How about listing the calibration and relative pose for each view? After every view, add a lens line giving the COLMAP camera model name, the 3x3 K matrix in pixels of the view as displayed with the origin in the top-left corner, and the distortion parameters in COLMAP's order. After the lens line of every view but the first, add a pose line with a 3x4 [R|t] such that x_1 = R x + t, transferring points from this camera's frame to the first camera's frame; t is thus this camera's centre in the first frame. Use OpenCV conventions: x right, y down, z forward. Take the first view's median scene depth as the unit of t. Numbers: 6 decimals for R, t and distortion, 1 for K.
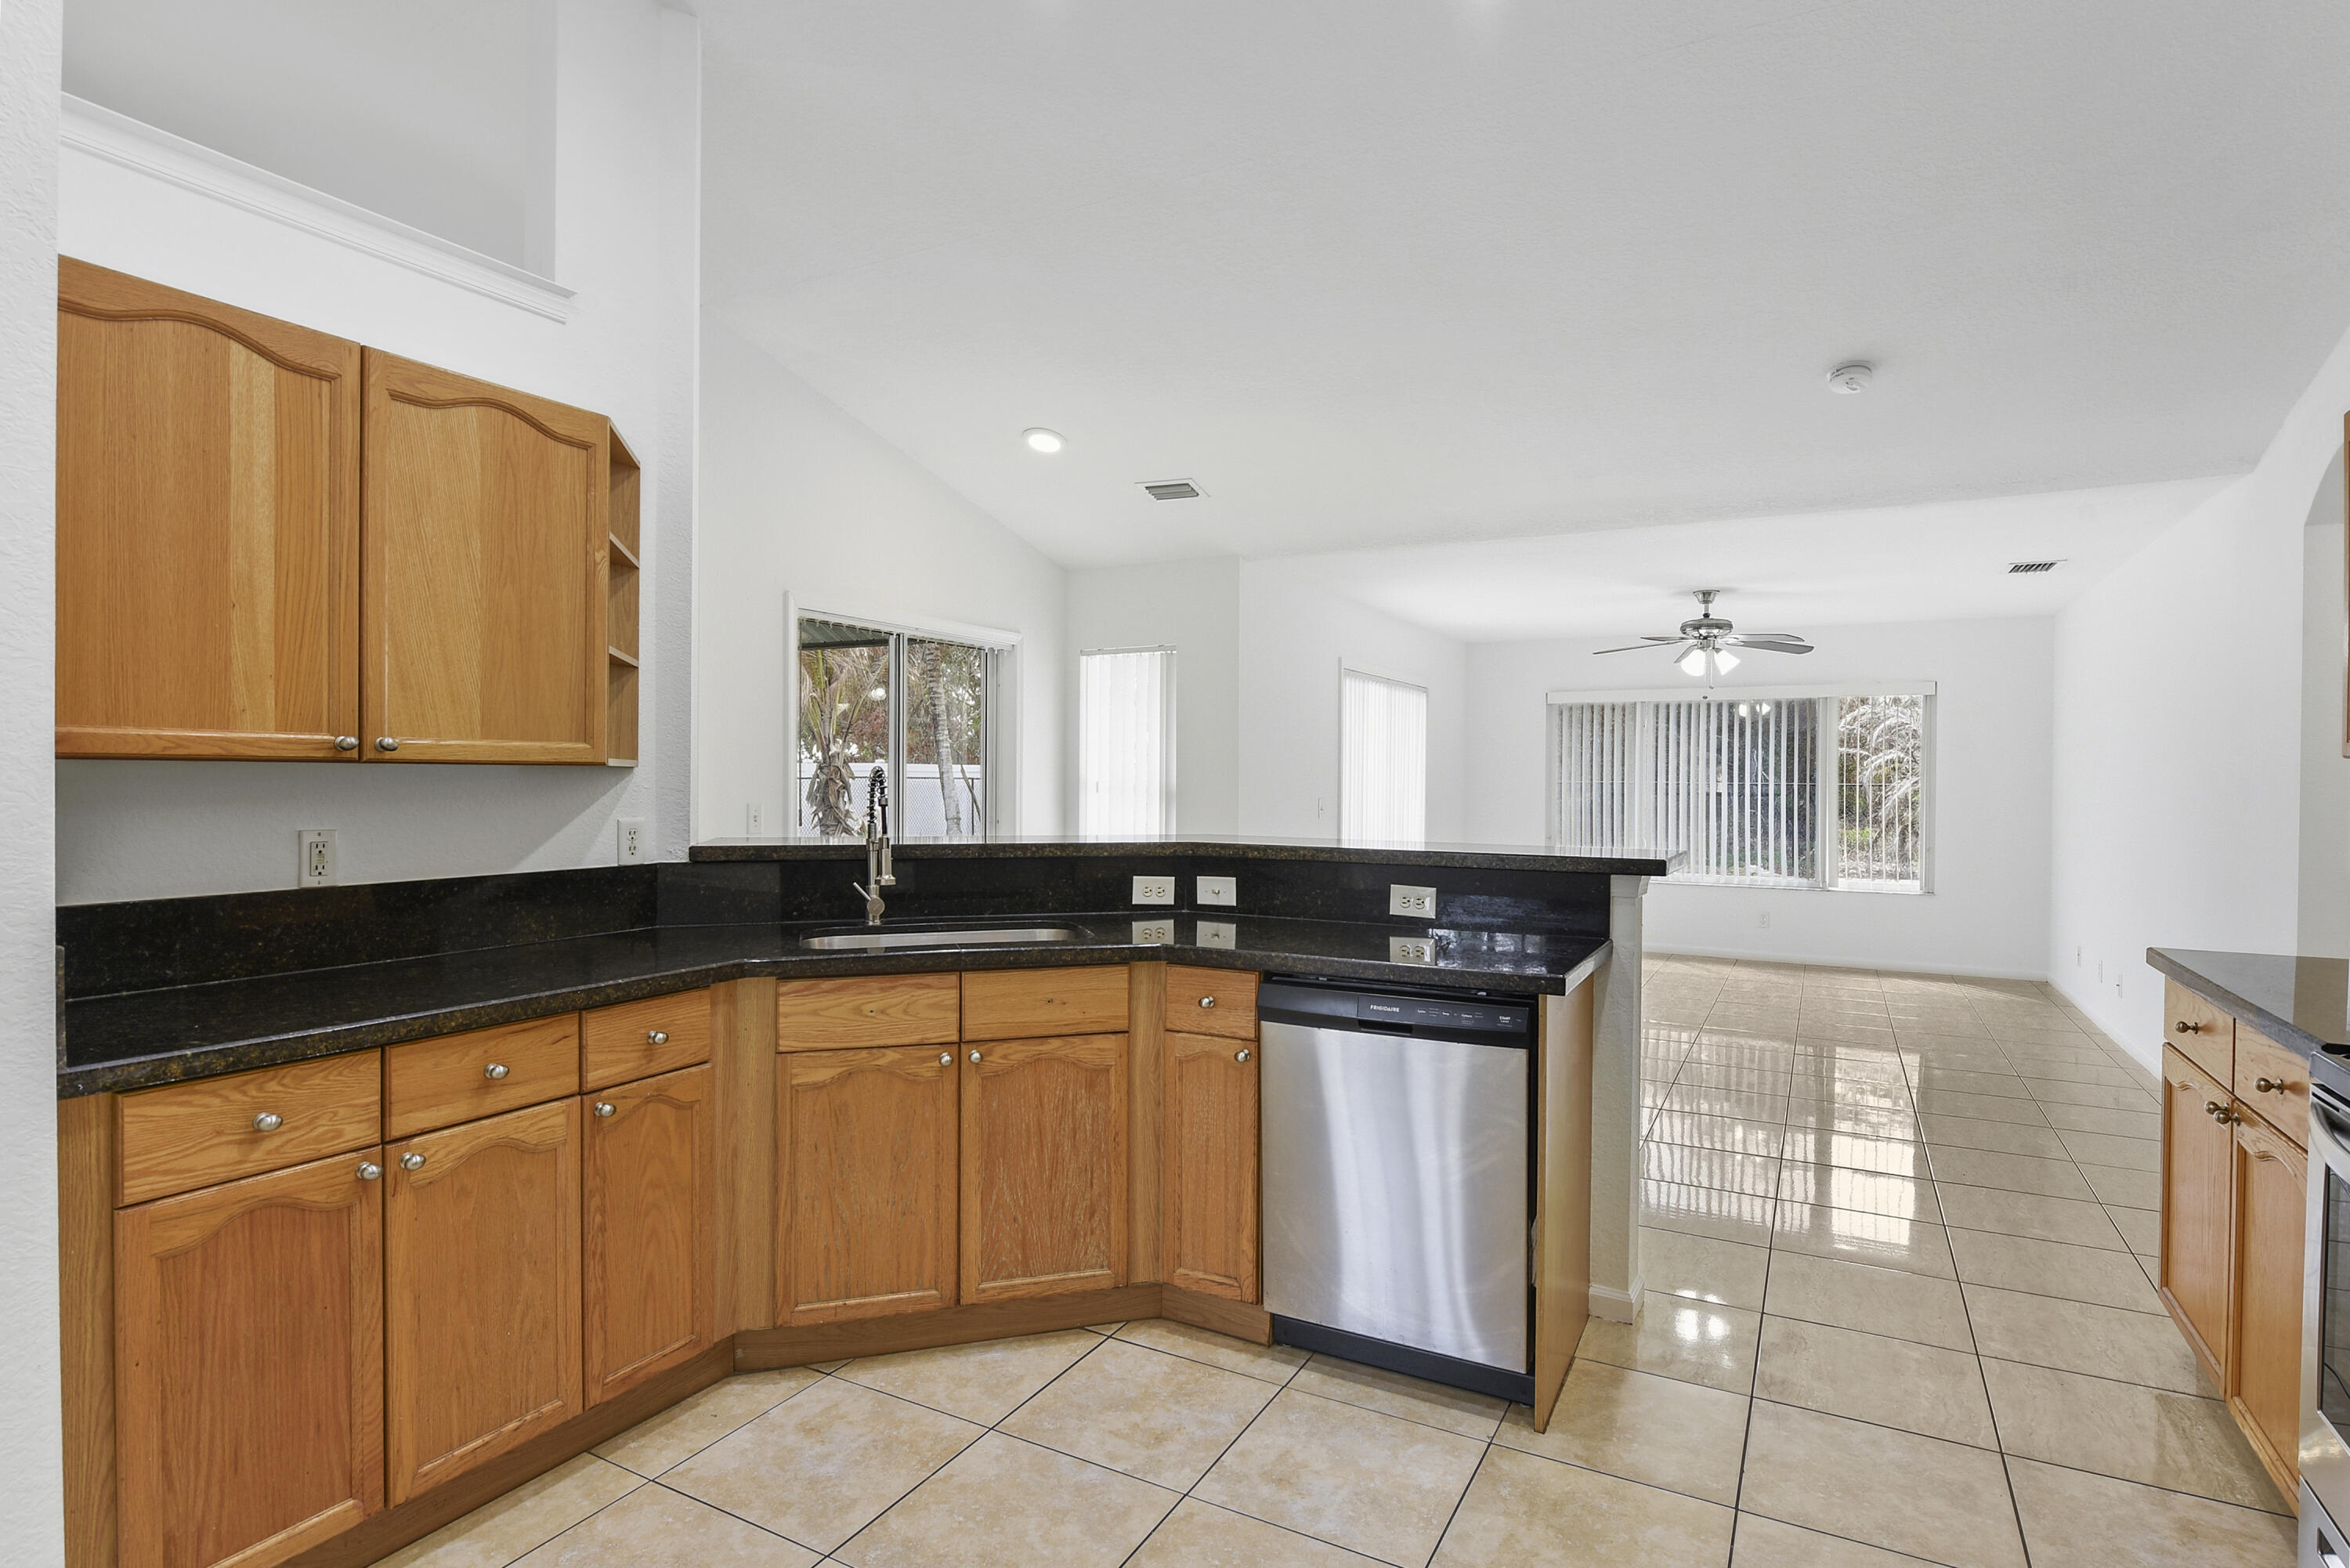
lens RADIAL K [[1195.9, 0, 1174.9], [0, 1195.9, 788.4], [0, 0, 1]] dist [-0.001807, -0.000689]
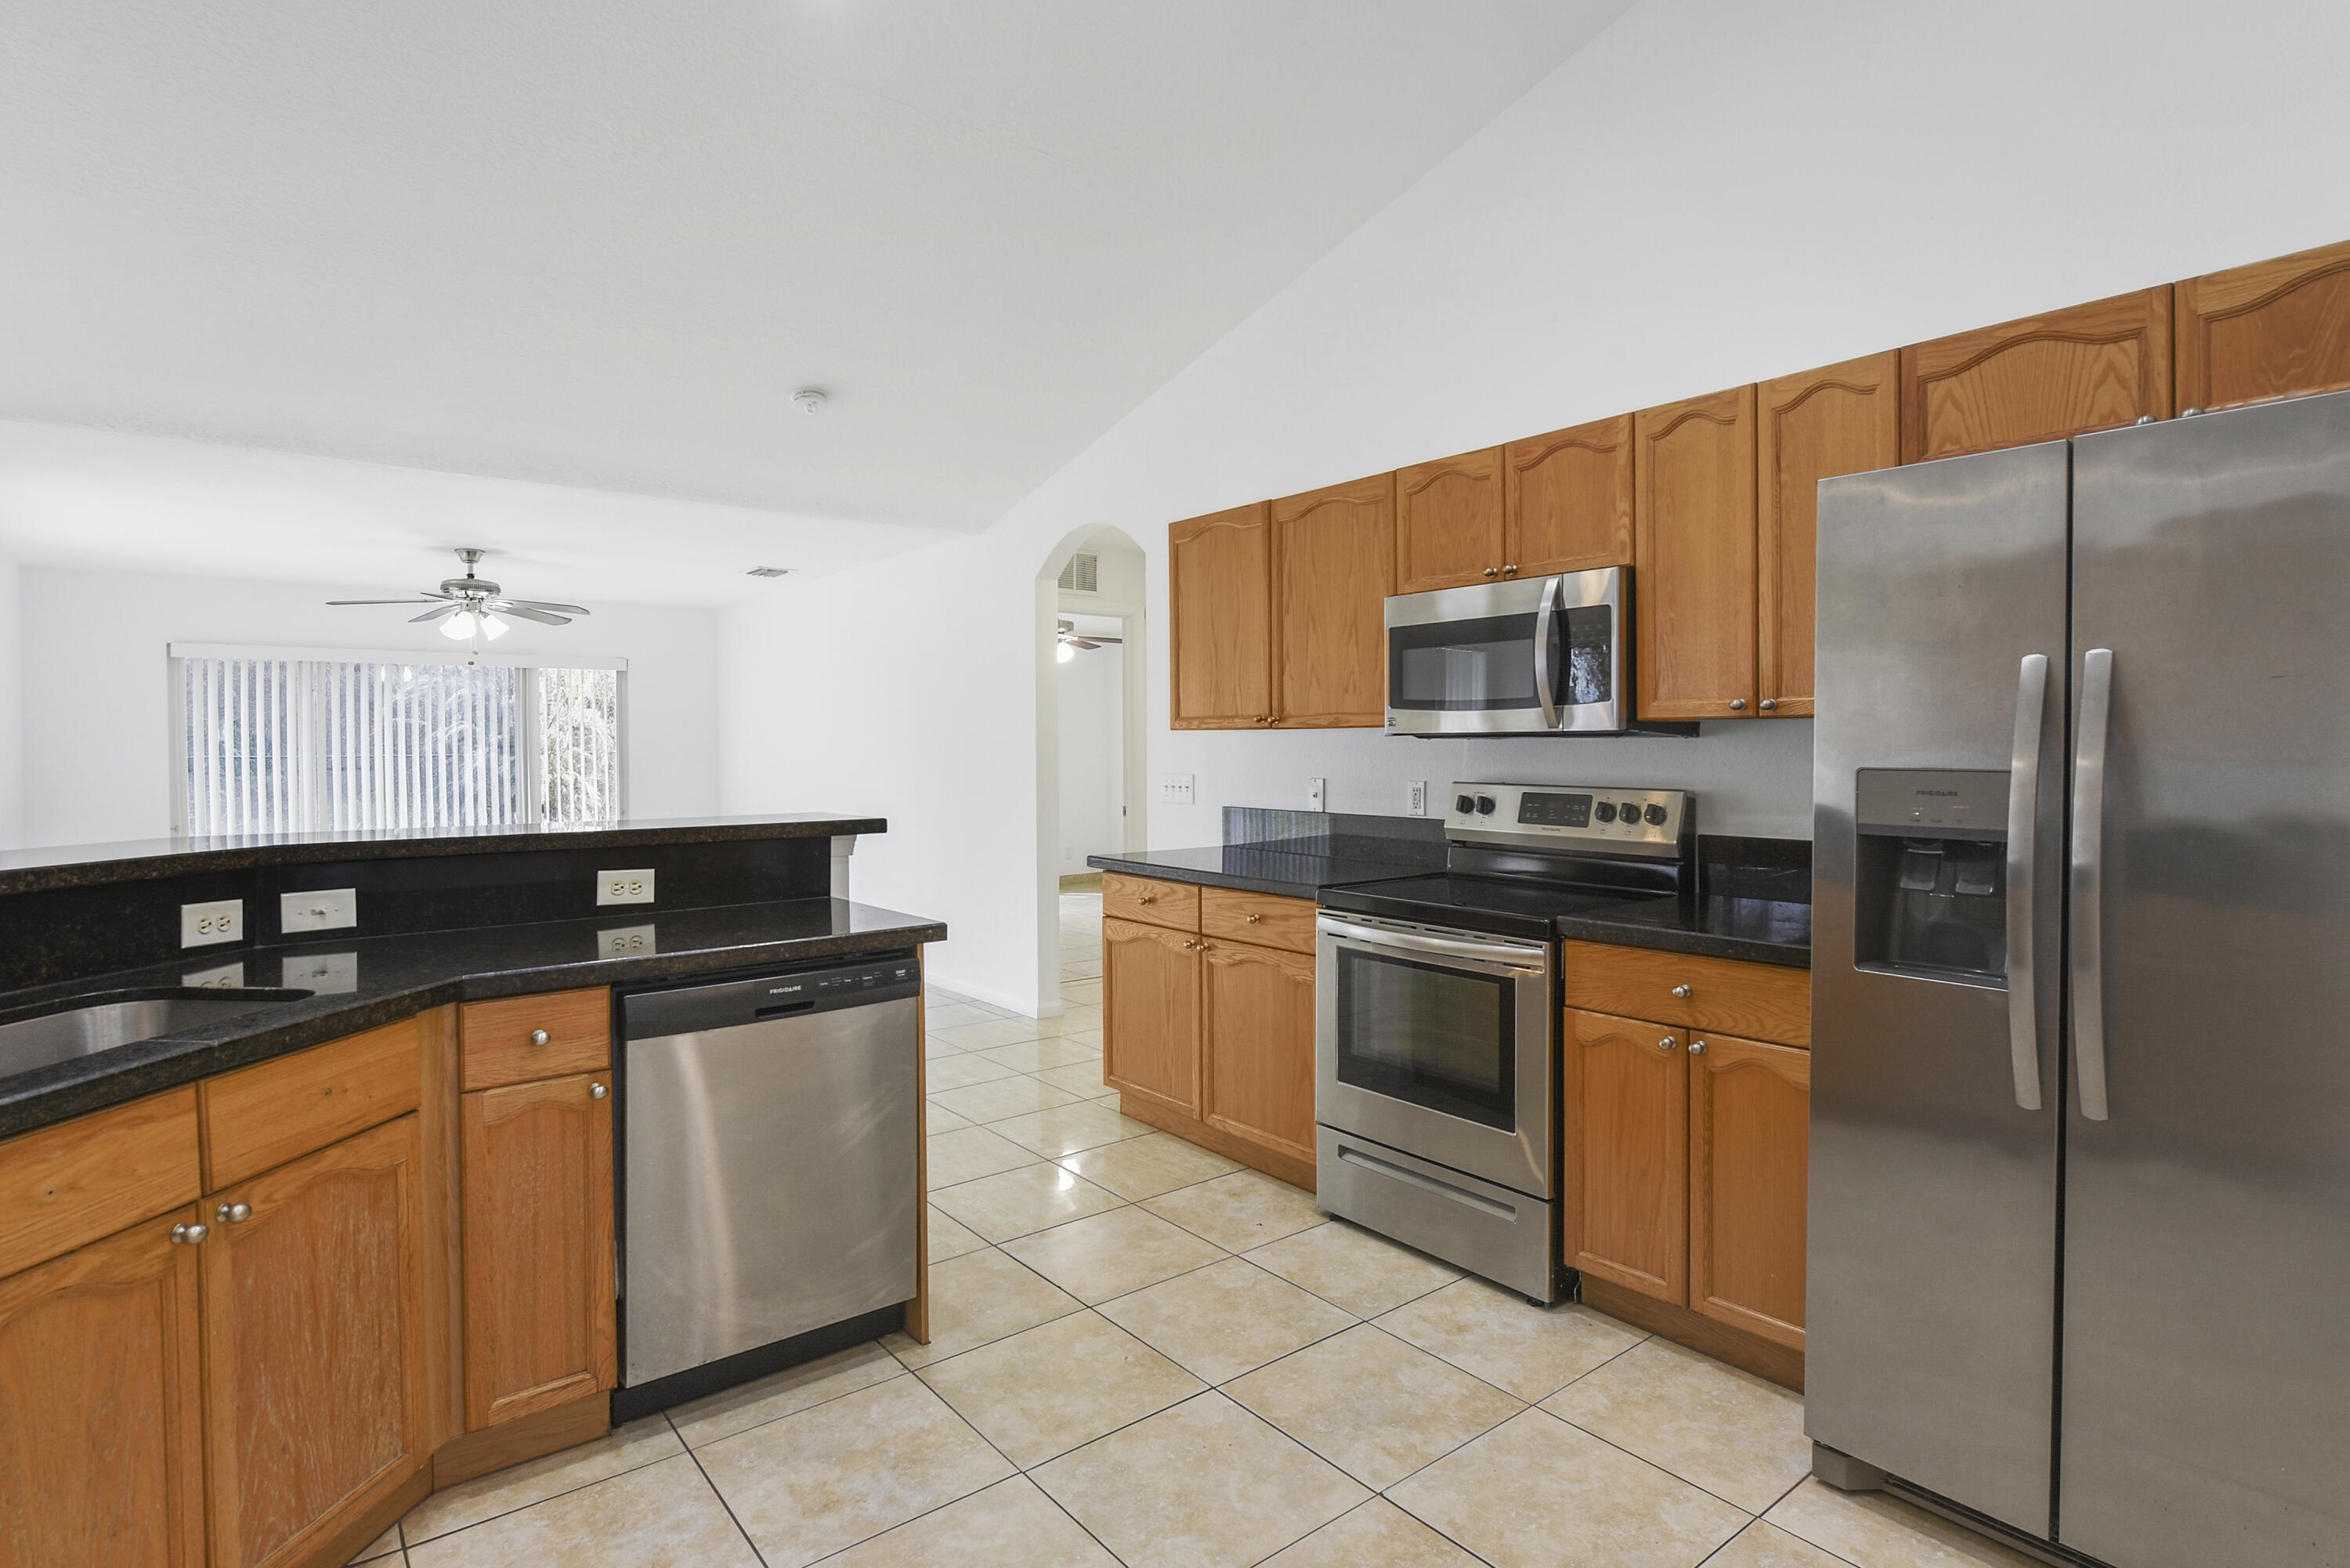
lens RADIAL K [[1201.7, 0, 1172.4], [0, 1201.7, 762.0], [0, 0, 1]] dist [-0.005811, -0.001814]
pose [[0.385358, -0.021362, 0.922520, -0.500441], [0.019052, 0.999703, 0.015191, -0.004841], [-0.922570, 0.011721, 0.385651, 0.298121]]
